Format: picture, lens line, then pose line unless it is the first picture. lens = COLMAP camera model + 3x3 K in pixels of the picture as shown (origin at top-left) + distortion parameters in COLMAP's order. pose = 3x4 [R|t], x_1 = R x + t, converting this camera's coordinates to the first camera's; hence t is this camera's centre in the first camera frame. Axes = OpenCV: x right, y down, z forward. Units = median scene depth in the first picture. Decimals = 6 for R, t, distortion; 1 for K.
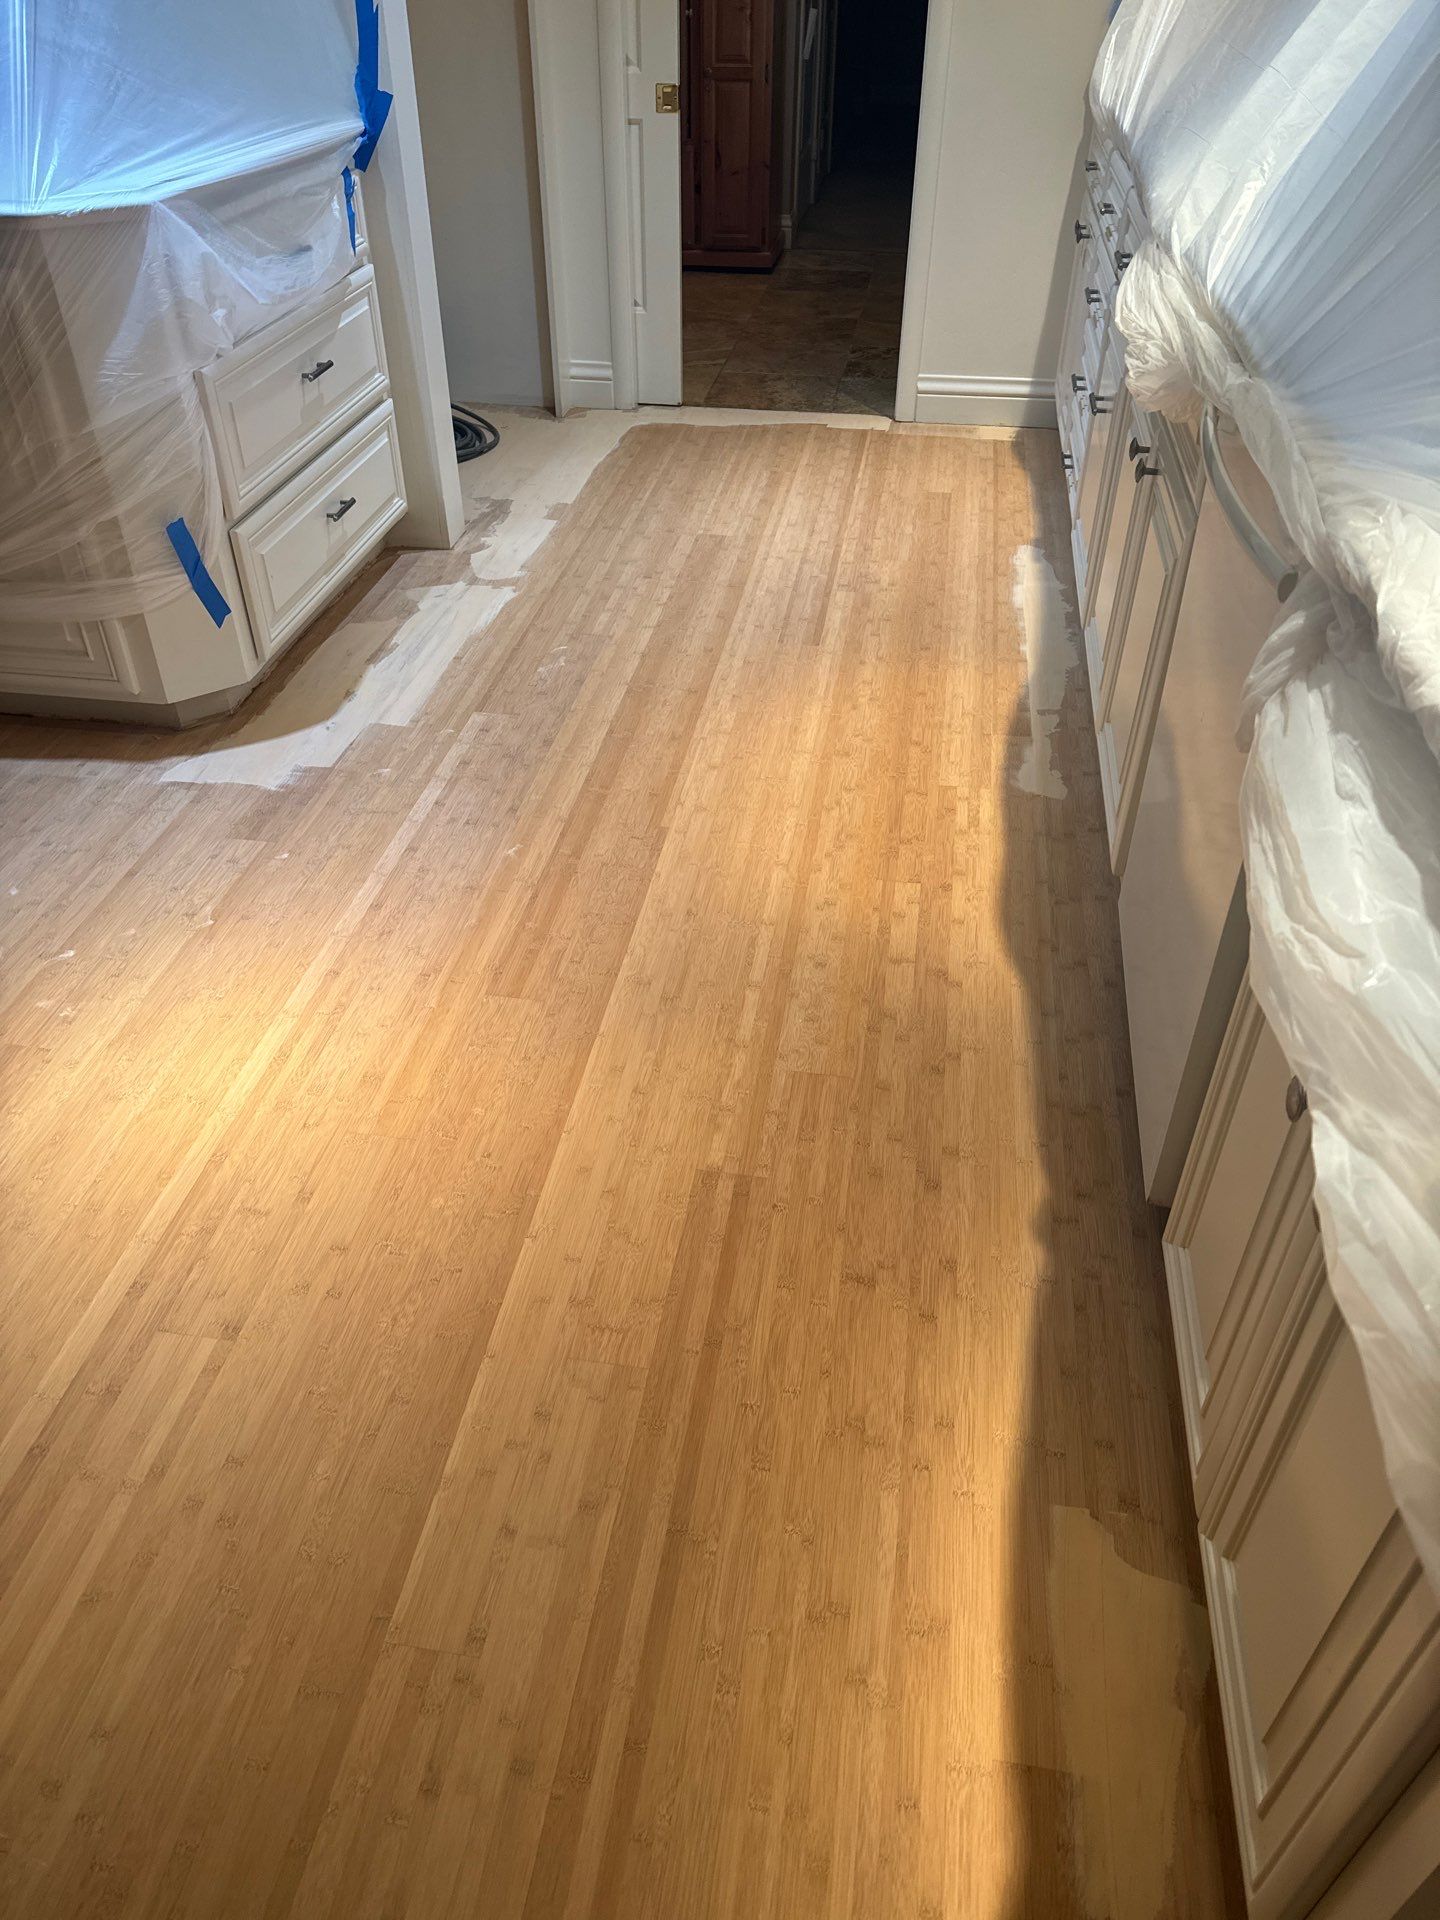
lens RADIAL K [[1334.6, 0, 720.8], [0, 1334.6, 984.3], [0, 0, 1]] dist [0.178296, -0.363973]
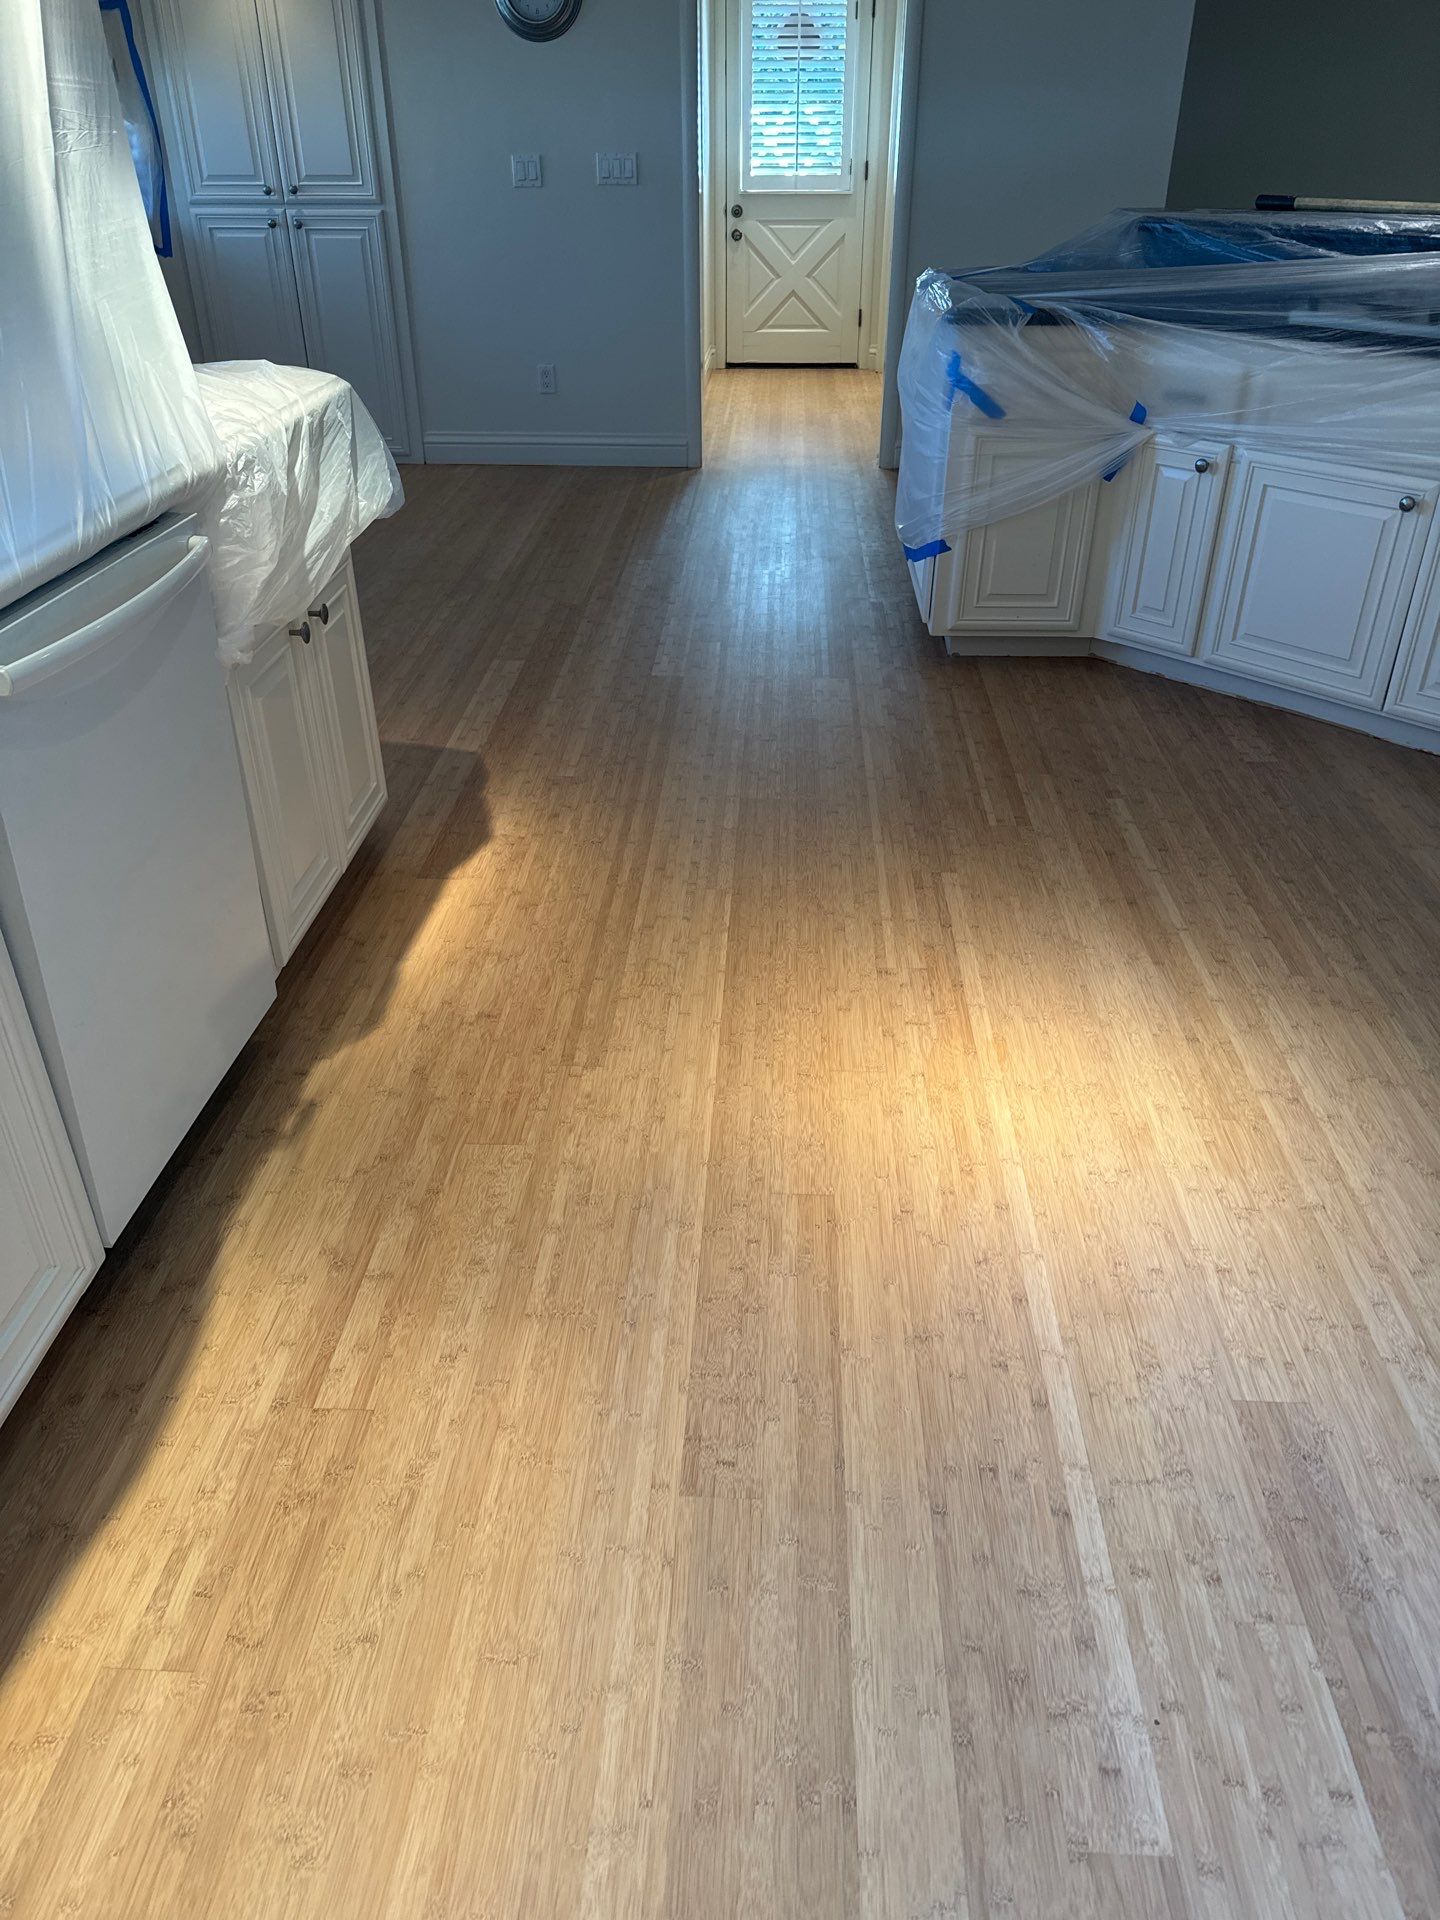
lens RADIAL K [[1334.6, 0, 720.8], [0, 1334.6, 984.3], [0, 0, 1]] dist [0.178296, -0.363973]
pose [[-0.994258, 0.051820, -0.093627, -0.009429], [-0.071494, 0.329347, 0.941498, -0.761759], [0.079624, 0.942786, -0.323751, 0.934357]]
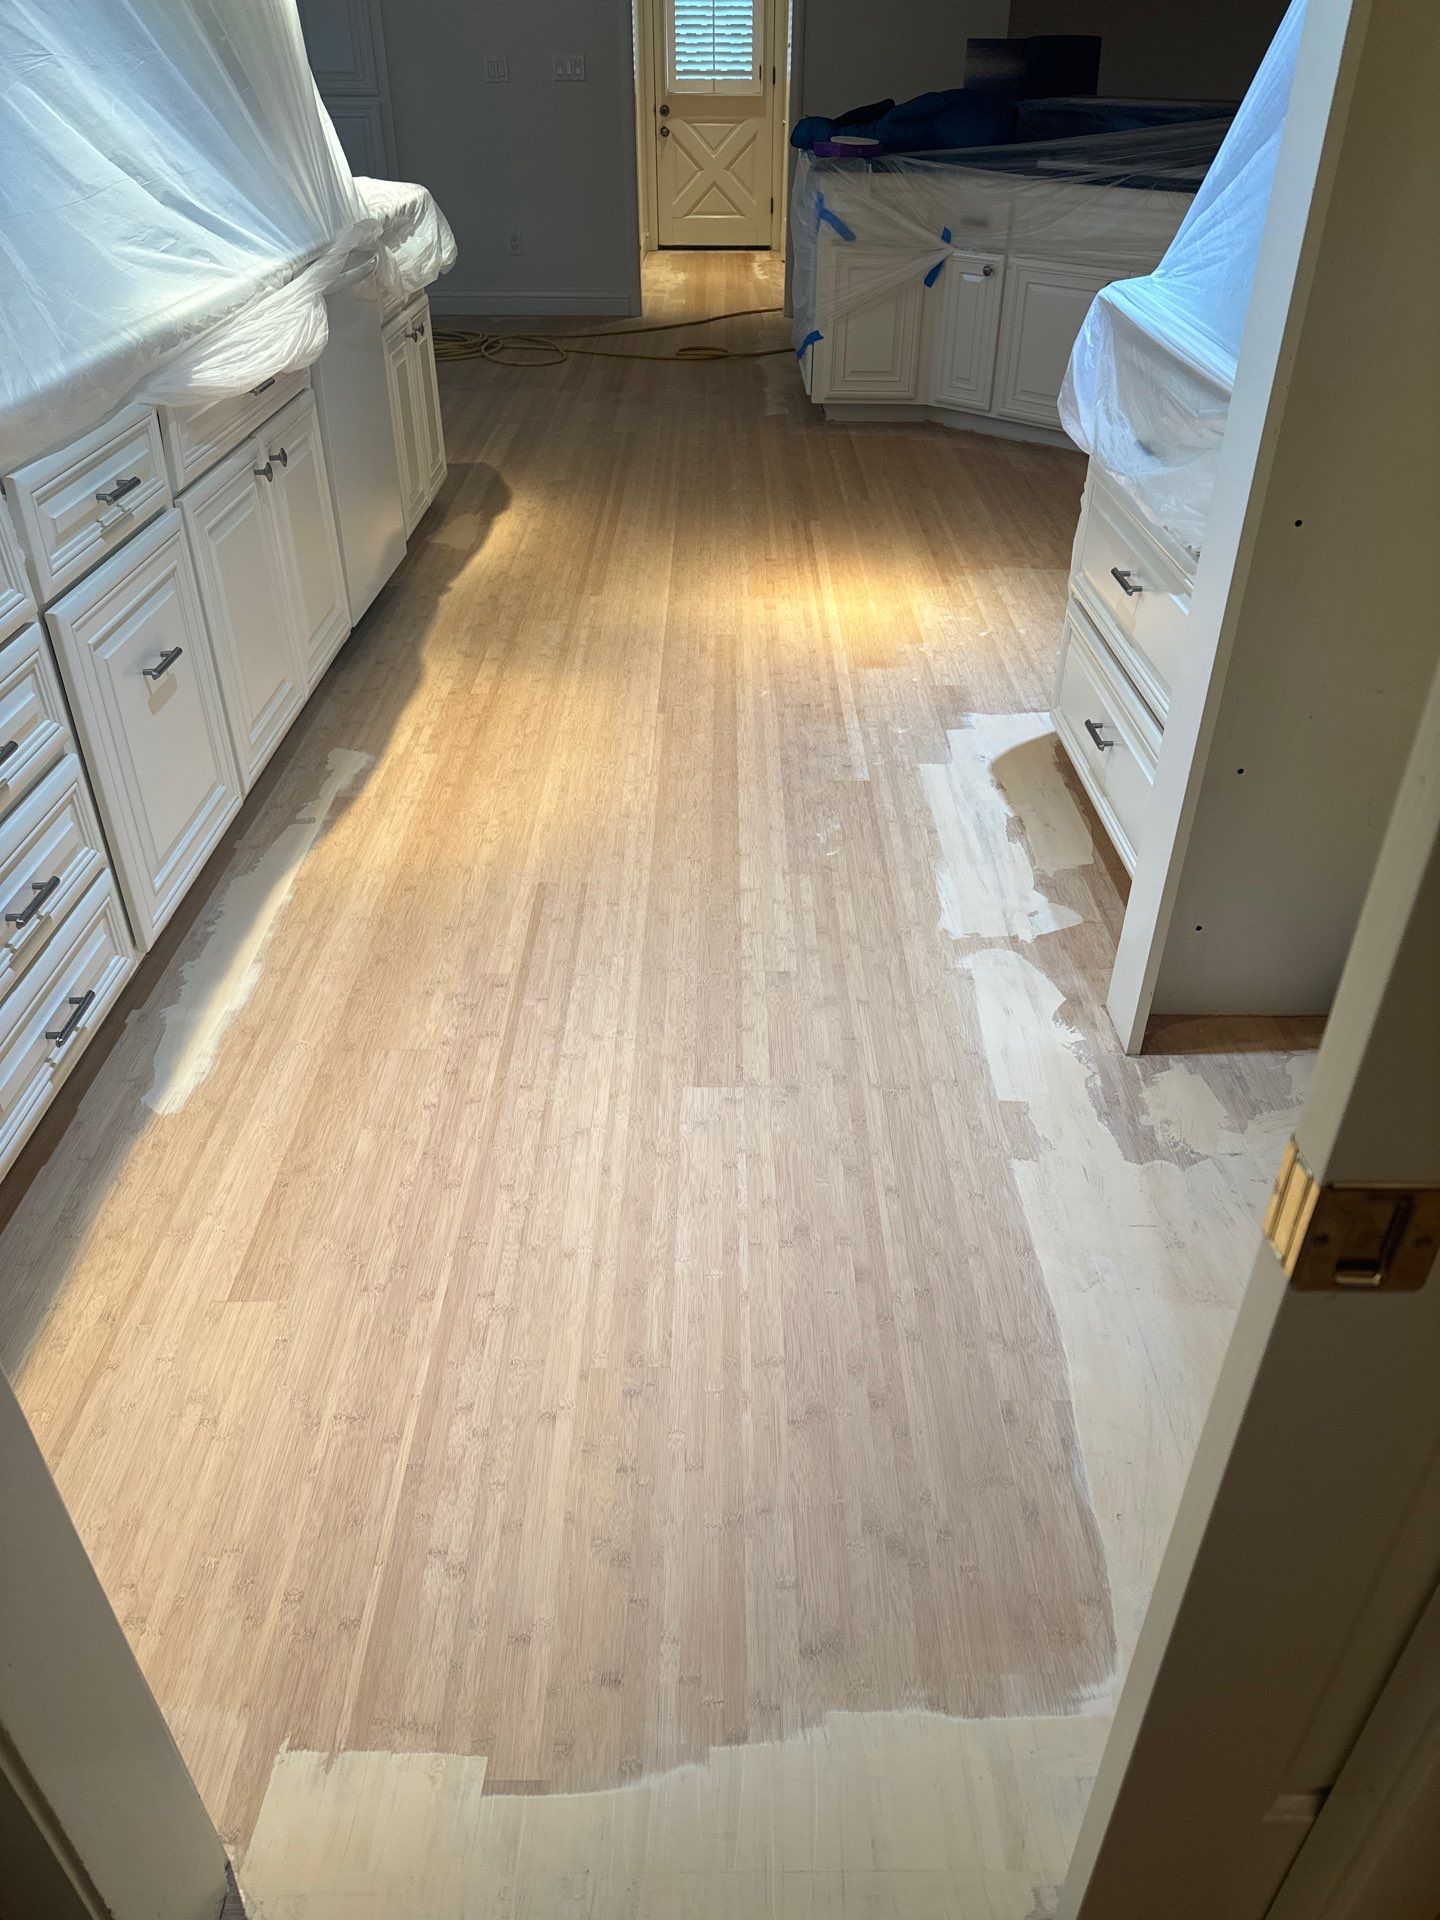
lens RADIAL K [[1344.6, 0, 729.6], [0, 1344.6, 968.6], [0, 0, 1]] dist [0.148969, -0.270524]
pose [[-0.987263, 0.077819, -0.138765, 0.090143], [-0.109522, 0.300206, 0.947566, -1.239497], [0.115397, 0.950695, -0.287859, 1.547798]]
